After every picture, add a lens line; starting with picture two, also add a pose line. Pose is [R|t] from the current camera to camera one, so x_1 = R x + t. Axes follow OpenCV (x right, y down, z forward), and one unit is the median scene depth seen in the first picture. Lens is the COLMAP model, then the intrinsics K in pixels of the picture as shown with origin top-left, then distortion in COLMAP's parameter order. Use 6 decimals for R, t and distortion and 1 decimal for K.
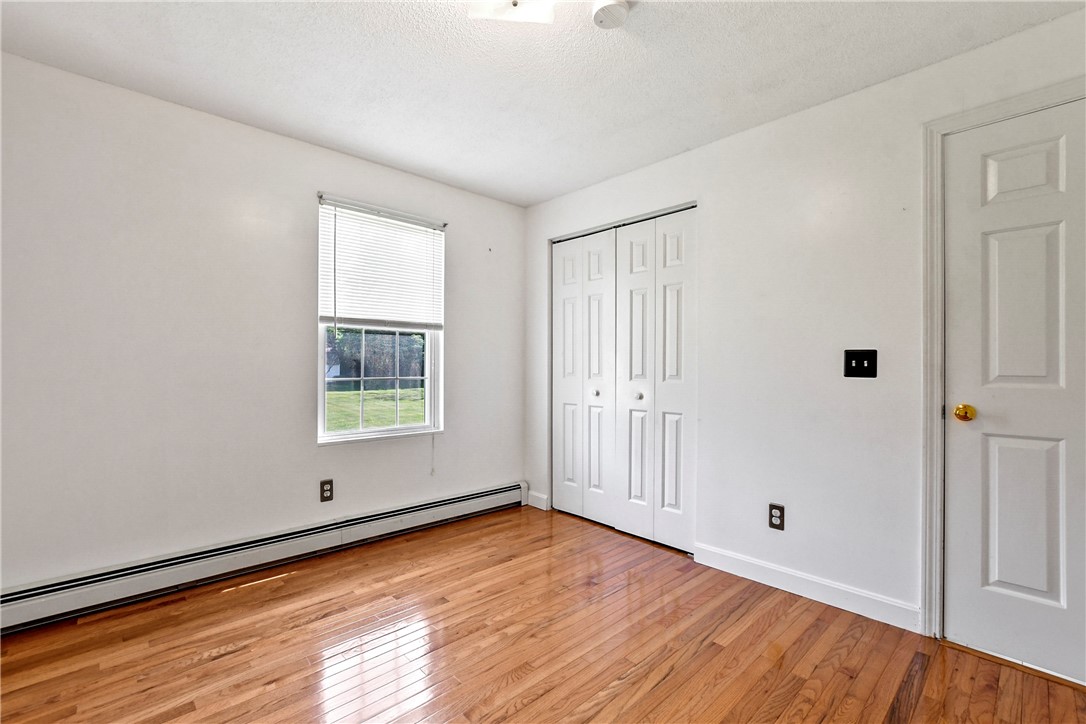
lens RADIAL K [[475.2, 0, 535.5], [0, 475.2, 363.7], [0, 0, 1]] dist [-0.015073, 0.005015]
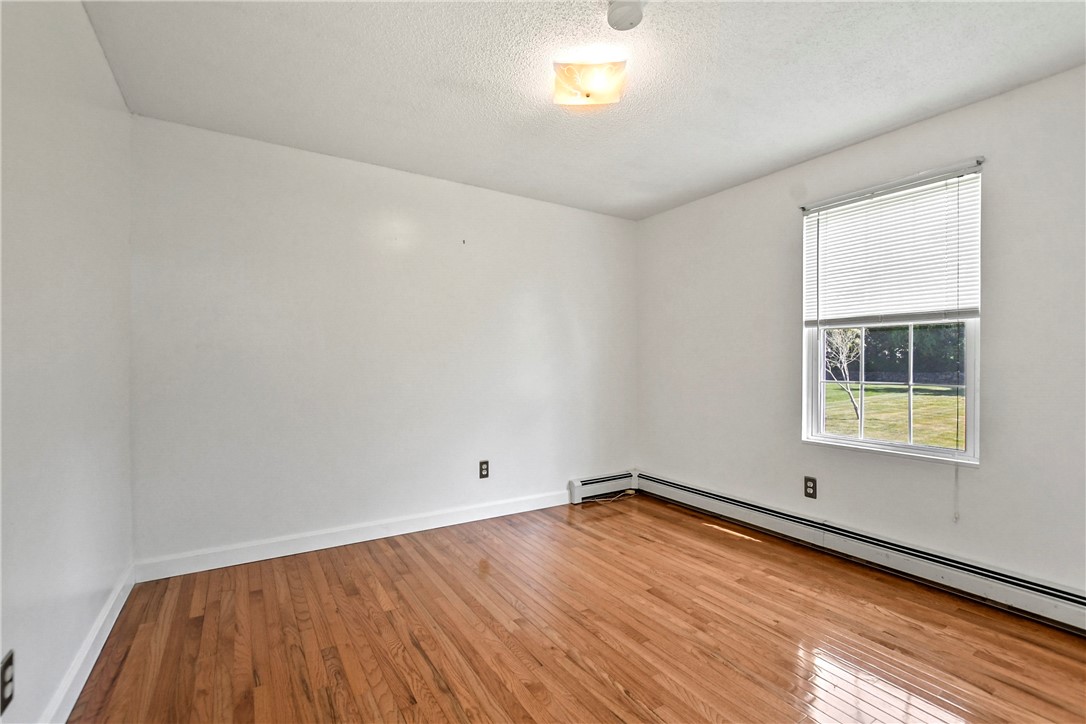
lens RADIAL K [[475.2, 0, 535.5], [0, 475.2, 363.7], [0, 0, 1]] dist [-0.015073, 0.005015]
pose [[-0.181221, -0.006557, -0.983420, 0.712675], [-0.003898, 0.999975, -0.005949, 0.003776], [0.983435, 0.002755, -0.181242, 0.607580]]
